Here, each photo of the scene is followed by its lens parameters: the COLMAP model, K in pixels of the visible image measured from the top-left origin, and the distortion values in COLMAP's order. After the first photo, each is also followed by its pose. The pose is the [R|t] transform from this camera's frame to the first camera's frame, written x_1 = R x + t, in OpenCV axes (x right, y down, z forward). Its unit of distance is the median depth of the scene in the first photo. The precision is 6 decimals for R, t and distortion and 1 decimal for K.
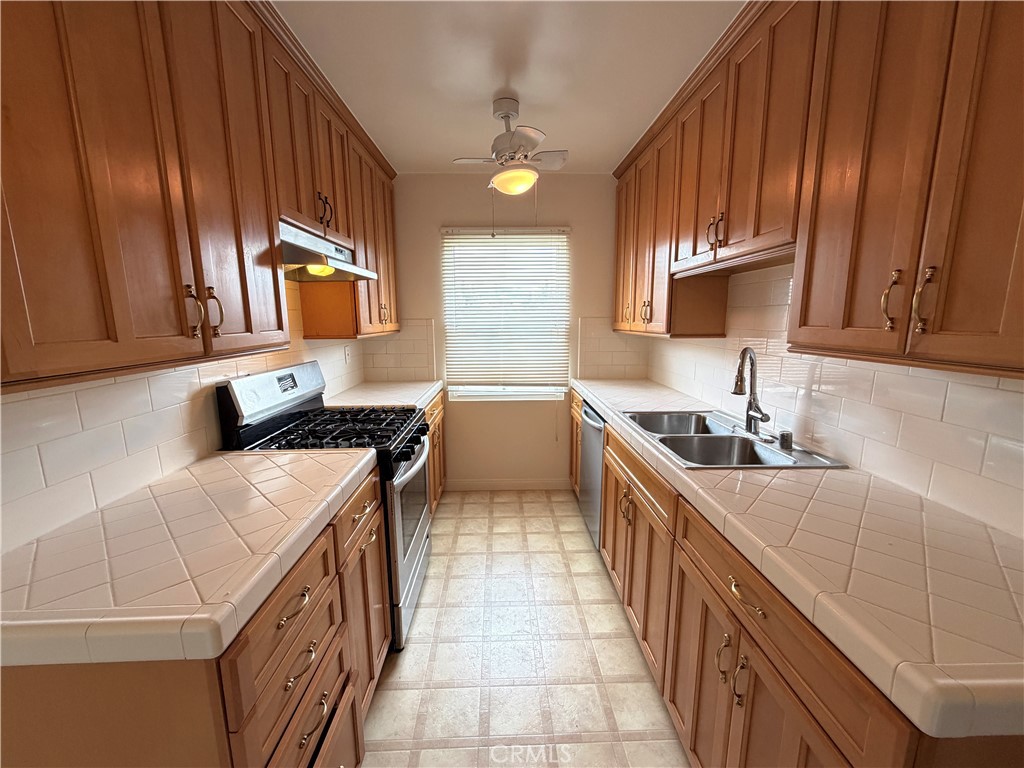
lens RADIAL K [[407.8, 0, 512.5], [0, 407.8, 384.8], [0, 0, 1]] dist [-0.002951, 0.000255]
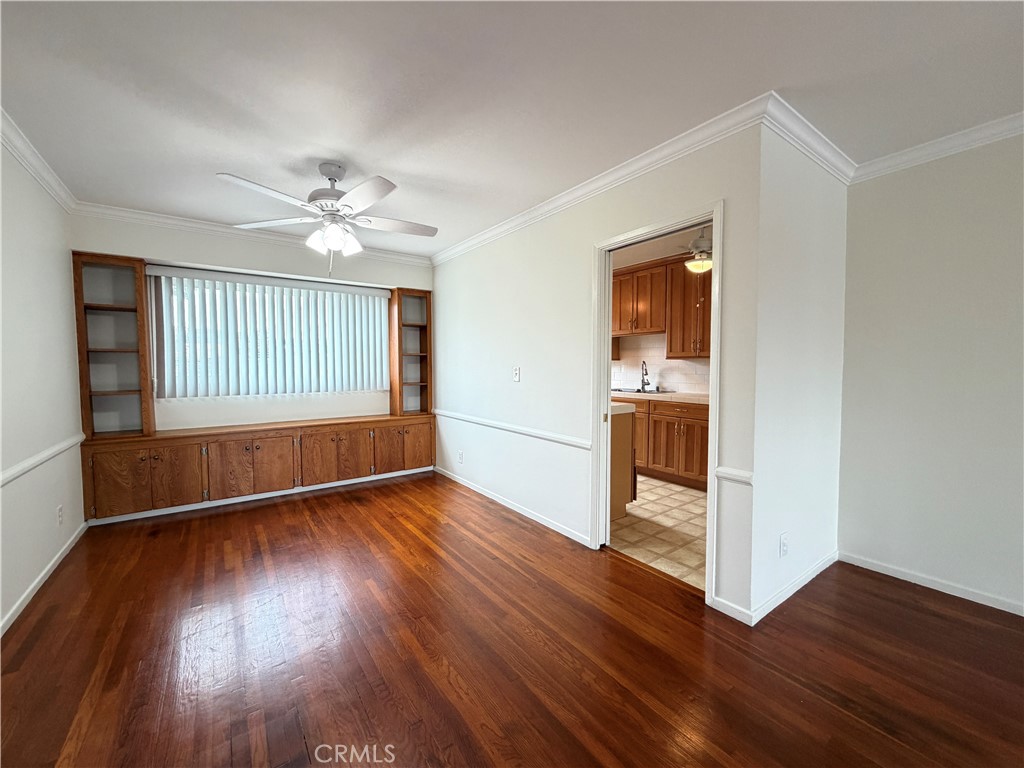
lens RADIAL K [[407.8, 0, 509.7], [0, 407.8, 387.0], [0, 0, 1]] dist [-0.002951, 0.000255]
pose [[0.825815, -0.031993, 0.563032, -1.618277], [0.093749, 0.992286, -0.081120, 0.209678], [-0.556094, 0.119773, 0.822444, -0.771159]]
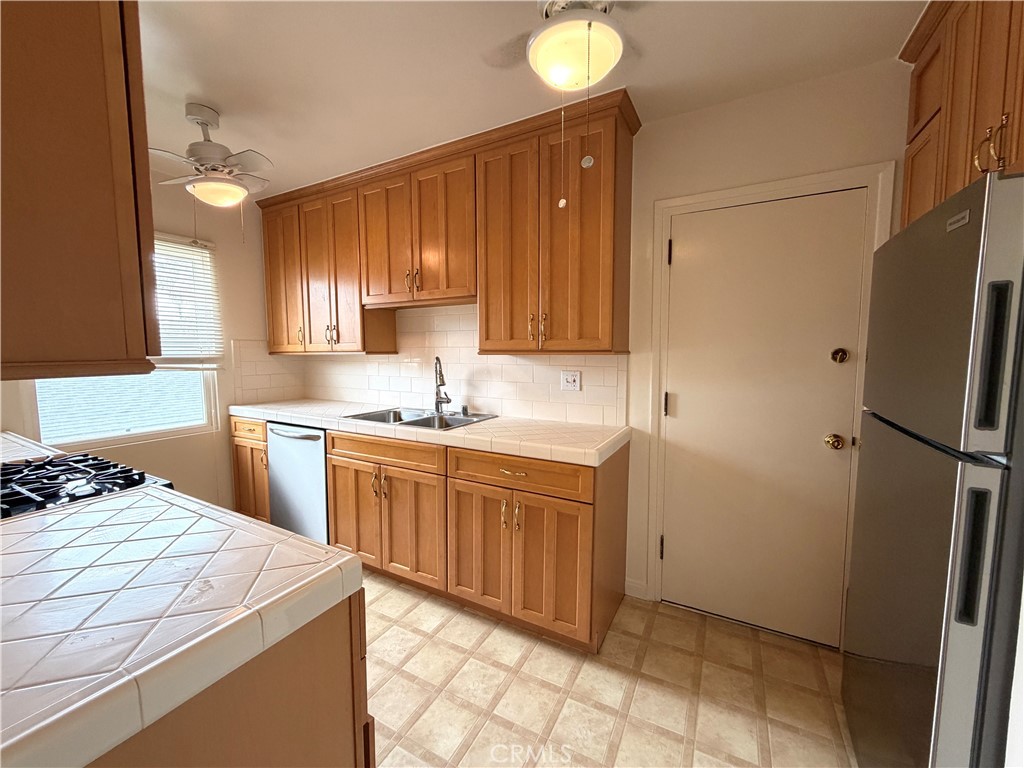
lens RADIAL K [[407.8, 0, 508.9], [0, 407.8, 385.3], [0, 0, 1]] dist [-0.002951, 0.000255]
pose [[0.509389, -0.068695, 0.857790, -0.508338], [0.139325, 0.990241, -0.003435, 0.049146], [-0.849183, 0.121261, 0.513989, -0.021098]]
